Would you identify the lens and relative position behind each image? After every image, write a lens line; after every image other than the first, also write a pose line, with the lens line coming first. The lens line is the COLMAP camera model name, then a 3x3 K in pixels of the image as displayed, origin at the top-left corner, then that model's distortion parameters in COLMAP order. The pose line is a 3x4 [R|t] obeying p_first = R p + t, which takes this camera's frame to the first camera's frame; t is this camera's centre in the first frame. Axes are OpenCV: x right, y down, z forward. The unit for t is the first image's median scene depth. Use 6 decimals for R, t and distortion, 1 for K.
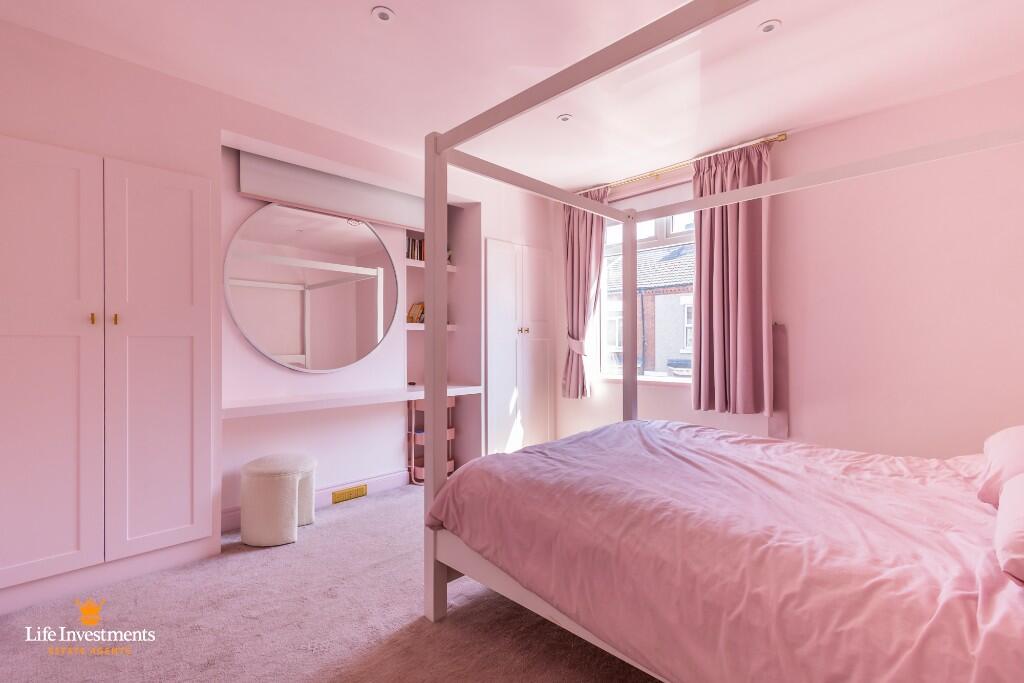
lens RADIAL K [[478.9, 0, 512.0], [0, 478.9, 341.5], [0, 0, 1]] dist [0.001650, 0.000050]
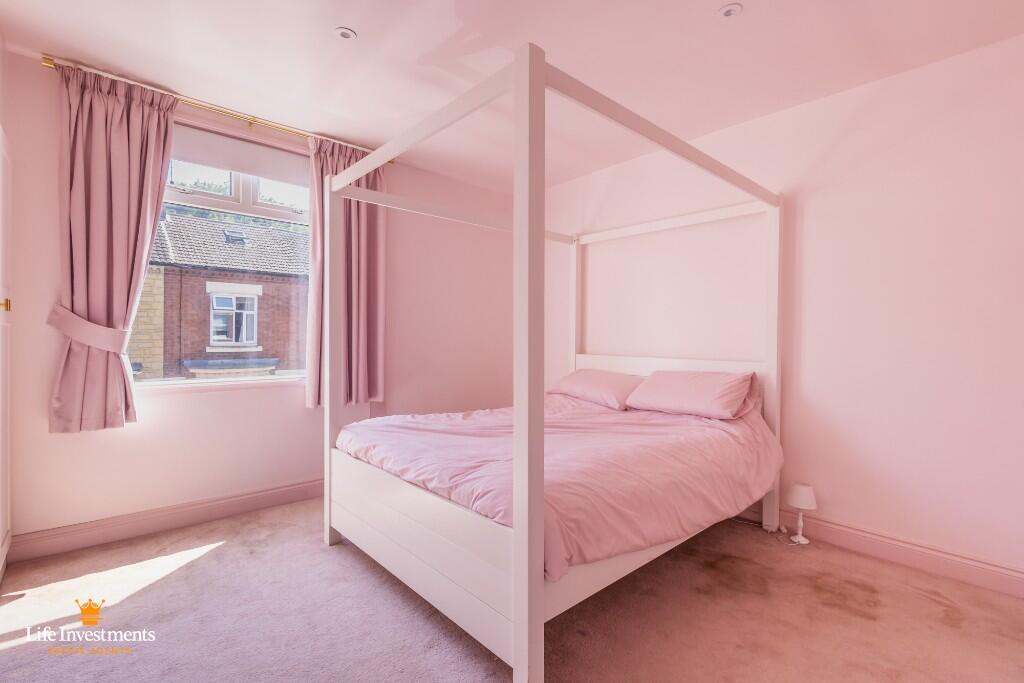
lens RADIAL K [[471.9, 0, 517.5], [0, 471.9, 340.1], [0, 0, 1]] dist [0.001237, -0.000268]
pose [[0.018323, -0.004043, 0.999824, -0.447312], [-0.013566, 0.999899, 0.004292, 0.003122], [-0.999740, -0.013642, 0.018266, 0.510464]]
